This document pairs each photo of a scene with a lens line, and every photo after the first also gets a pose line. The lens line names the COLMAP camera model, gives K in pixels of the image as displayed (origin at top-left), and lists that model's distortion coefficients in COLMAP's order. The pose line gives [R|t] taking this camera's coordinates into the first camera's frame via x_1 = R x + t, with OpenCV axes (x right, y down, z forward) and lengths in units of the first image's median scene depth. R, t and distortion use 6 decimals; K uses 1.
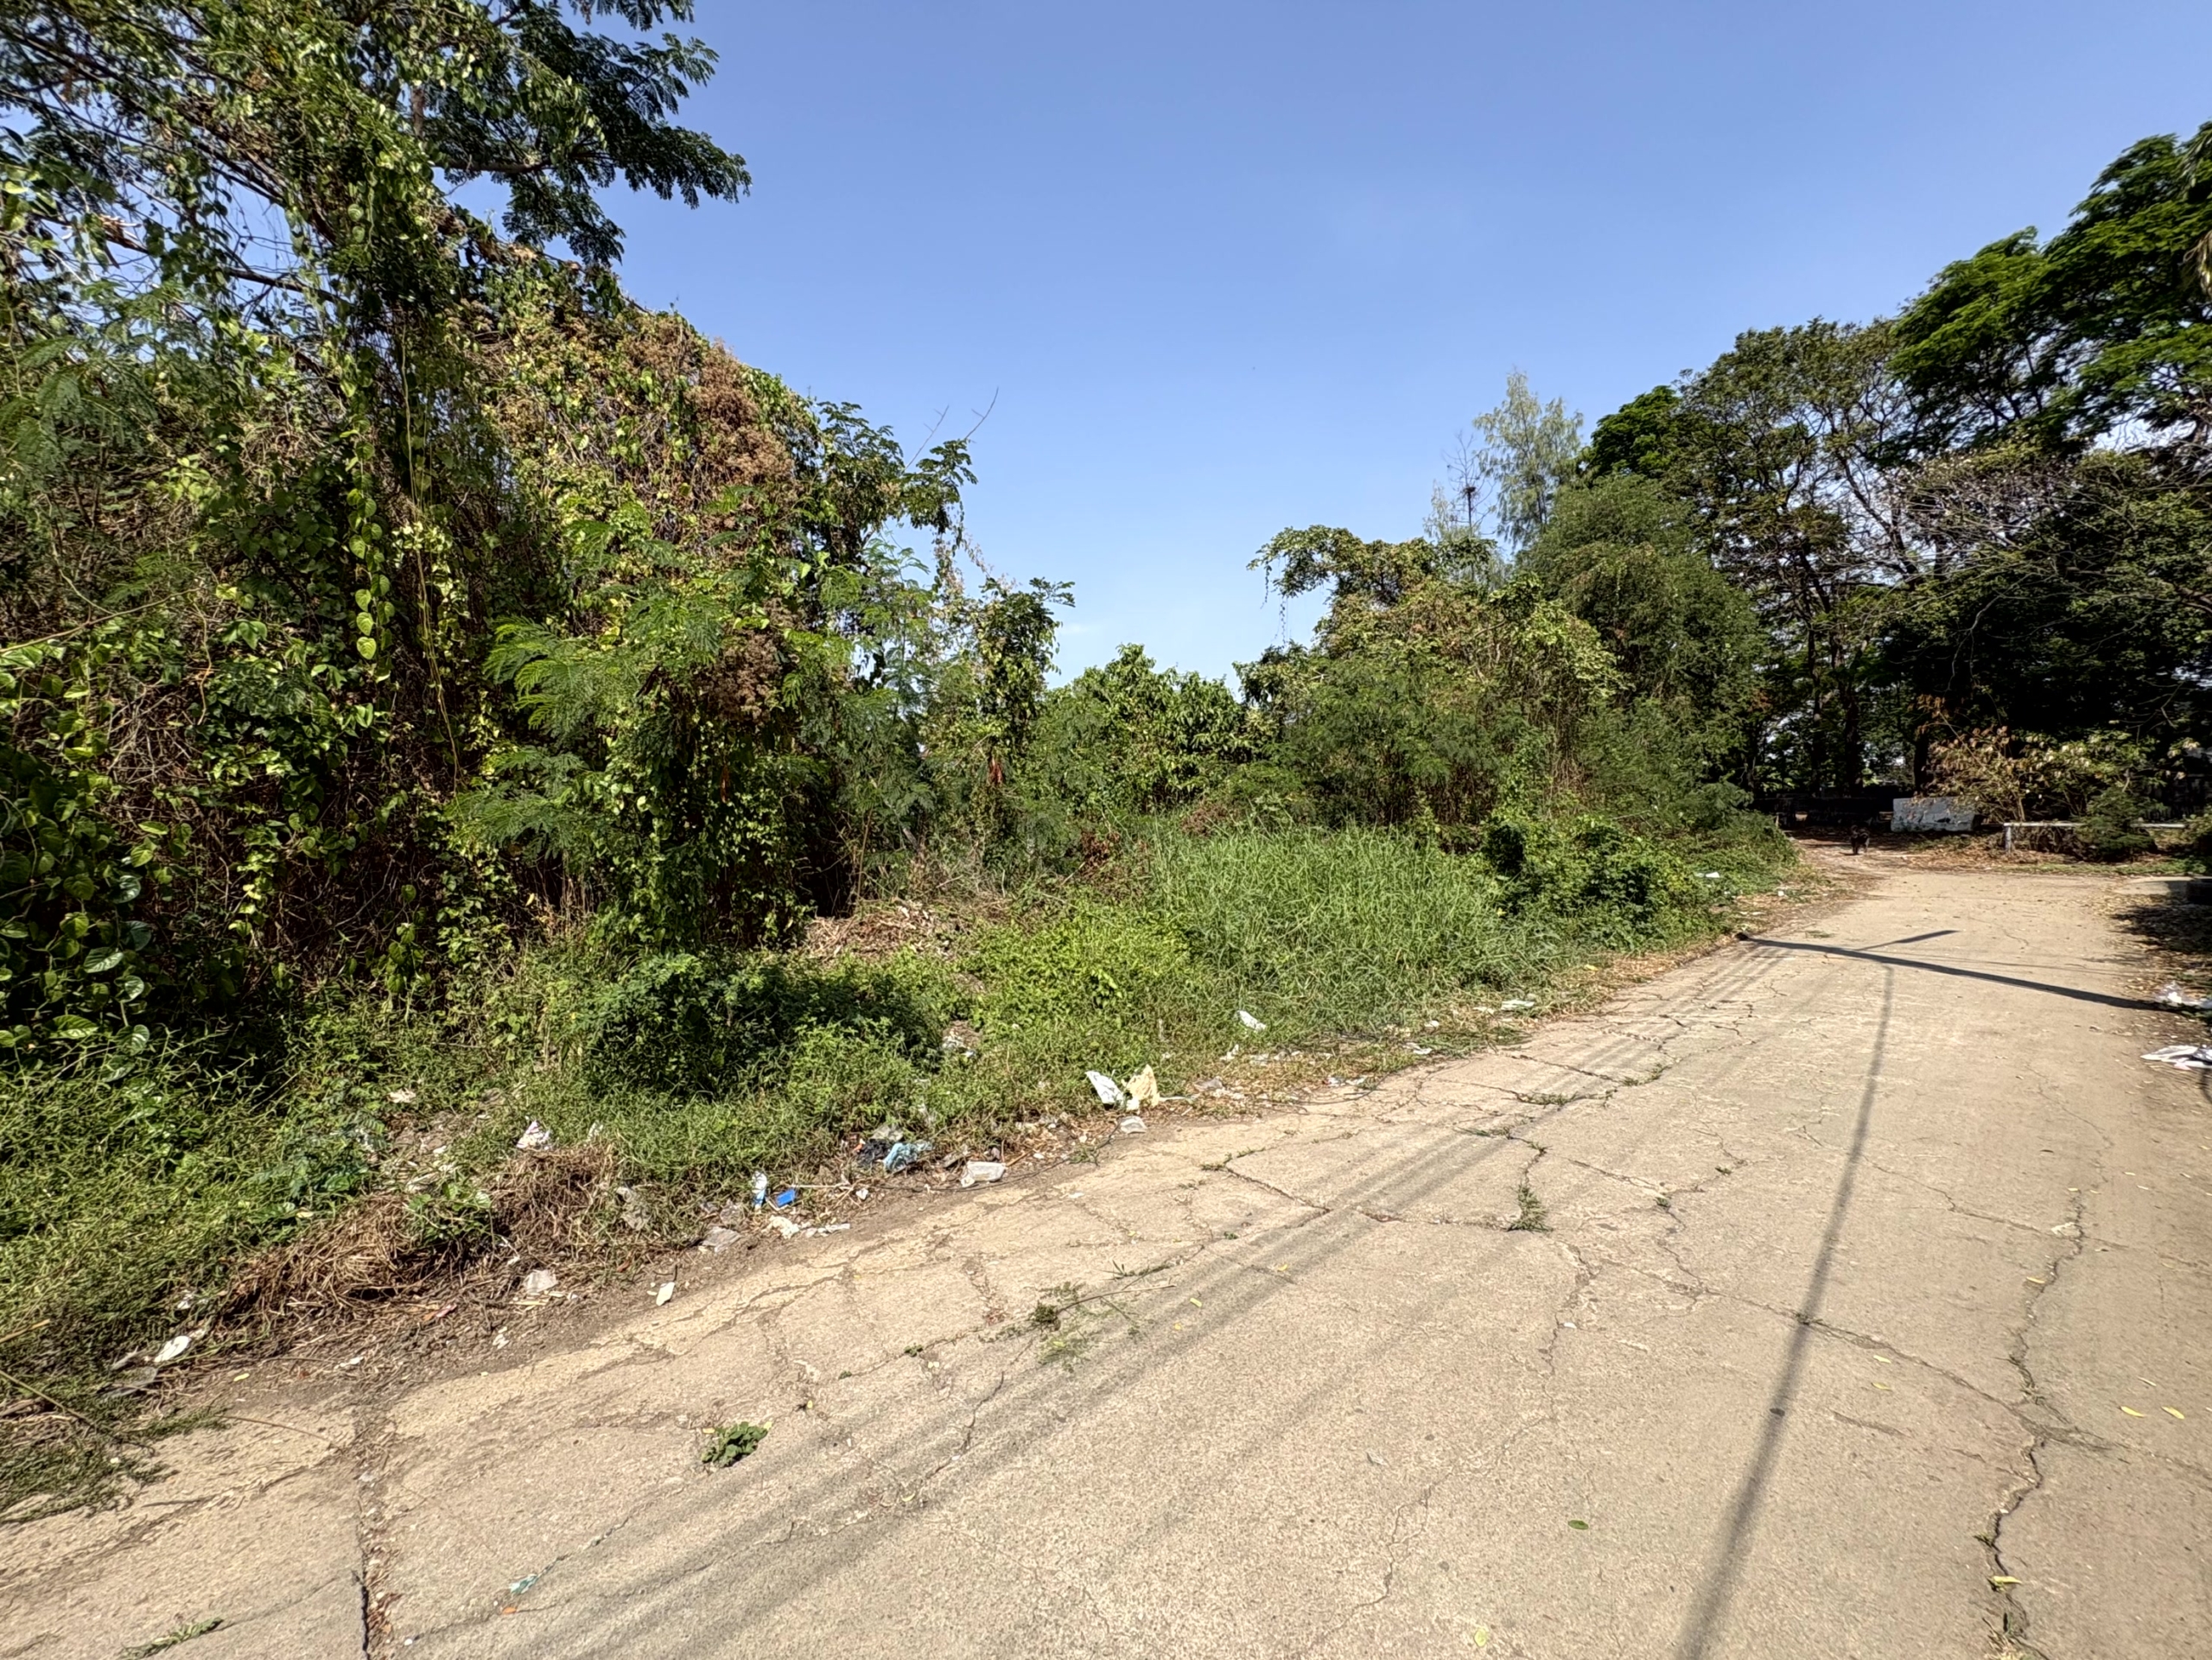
lens RADIAL K [[879.4, 0, 1105.2], [0, 879.4, 830.3], [0, 0, 1]] dist [-0.000038, 0.000412]
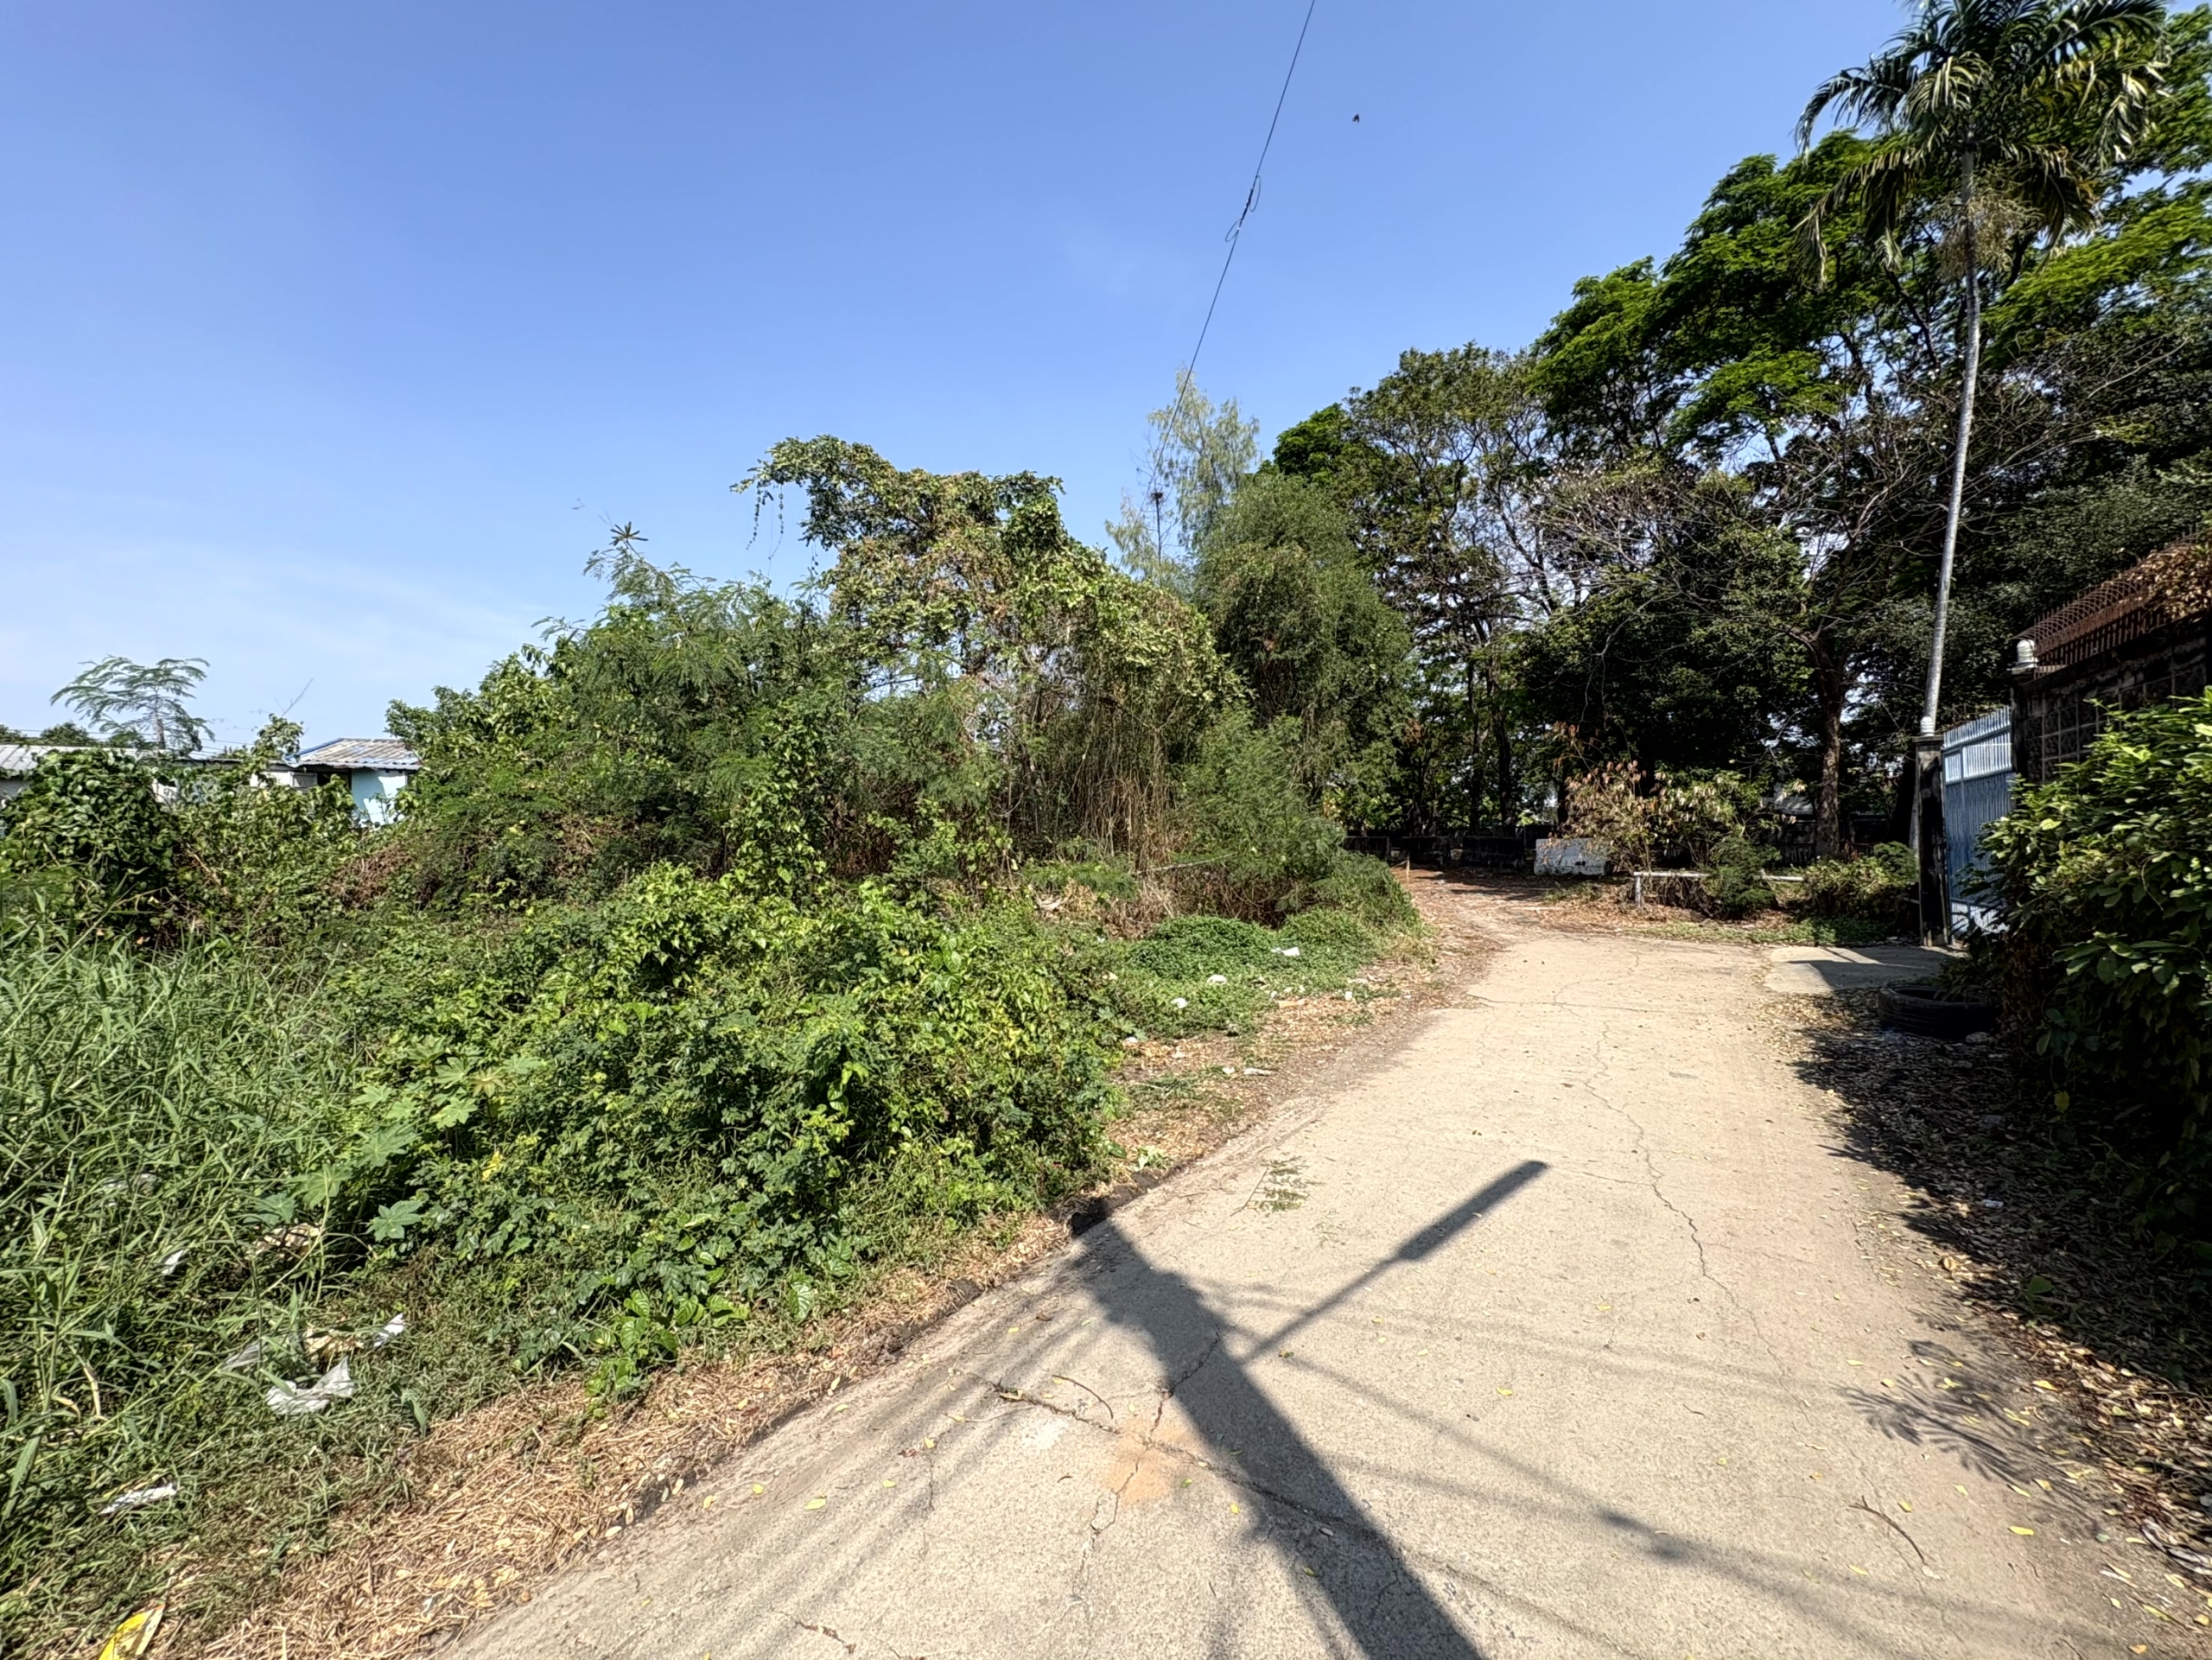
lens RADIAL K [[879.4, 0, 1104.8], [0, 879.4, 829.8], [0, 0, 1]] dist [-0.000038, 0.000412]
pose [[0.967168, 0.017260, 0.253550, 0.303161], [-0.009433, 0.999442, -0.032051, -0.016738], [-0.253962, 0.028607, 0.966791, 0.299344]]
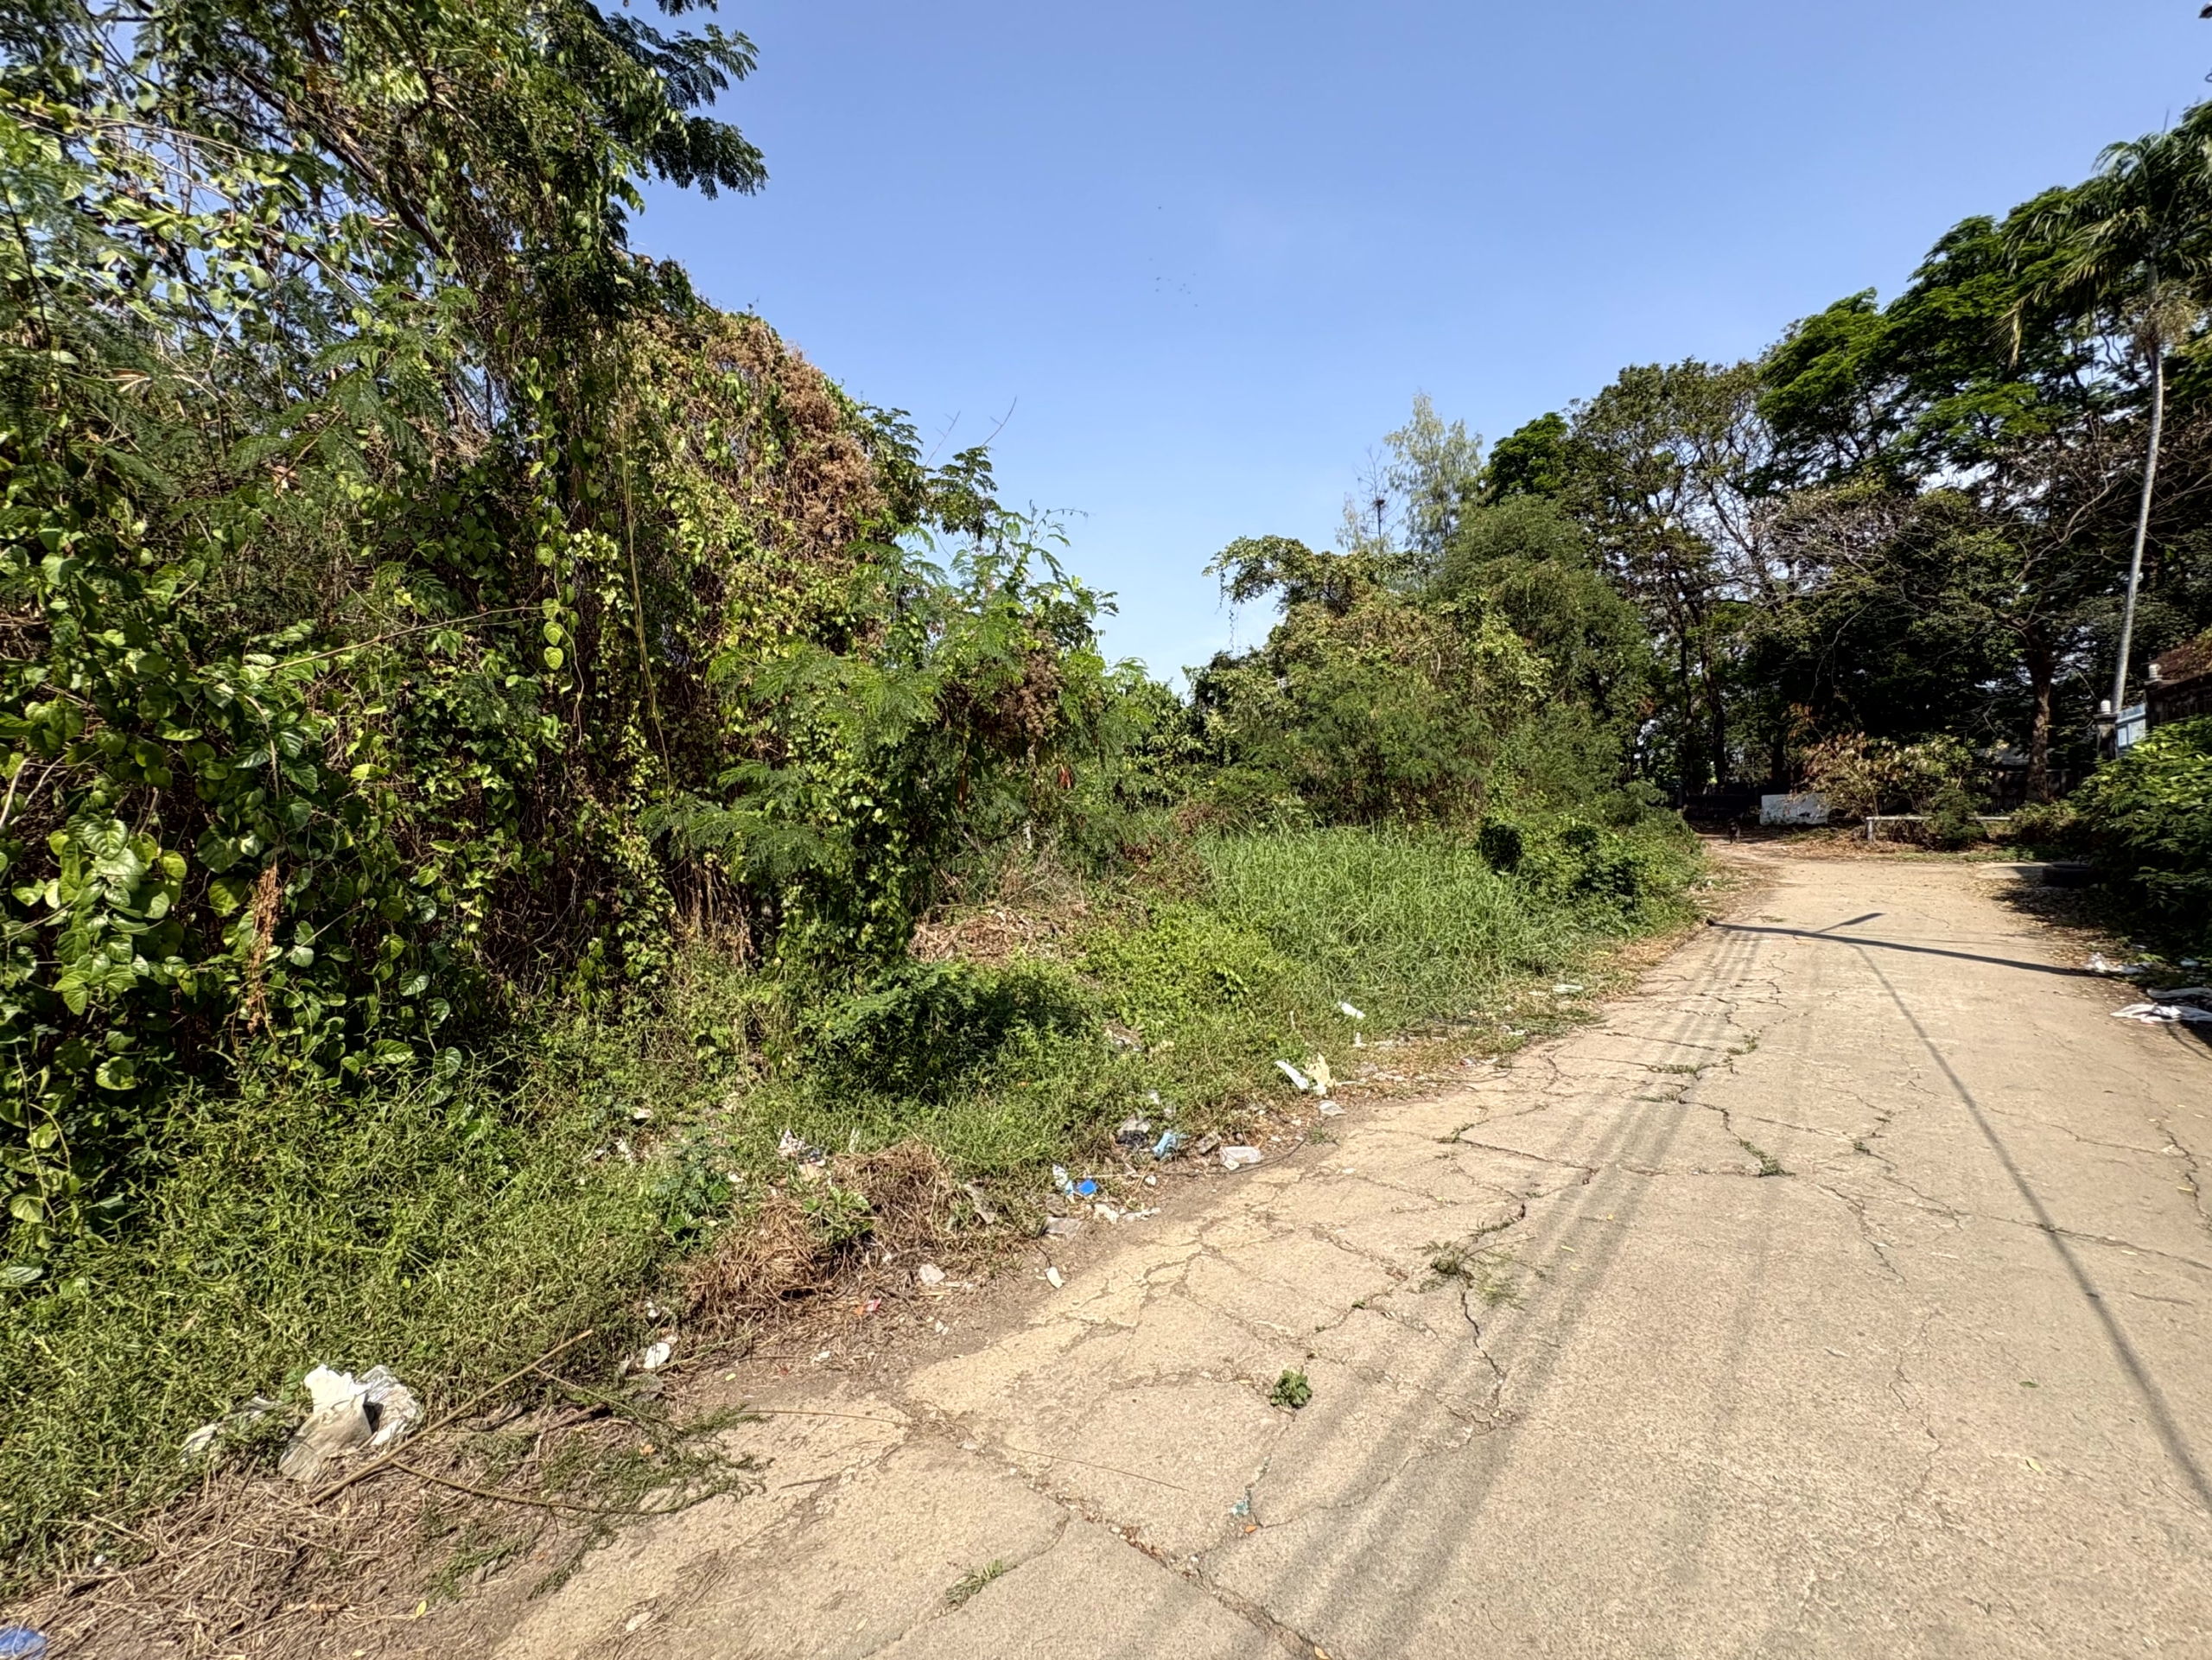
lens RADIAL K [[879.4, 0, 1103.2], [0, 879.4, 829.0], [0, 0, 1]] dist [-0.000038, 0.000412]
pose [[0.993216, -0.009161, 0.115927, -0.084185], [0.009081, 0.999958, 0.001219, -0.003044], [-0.115933, -0.000158, 0.993257, -0.010617]]
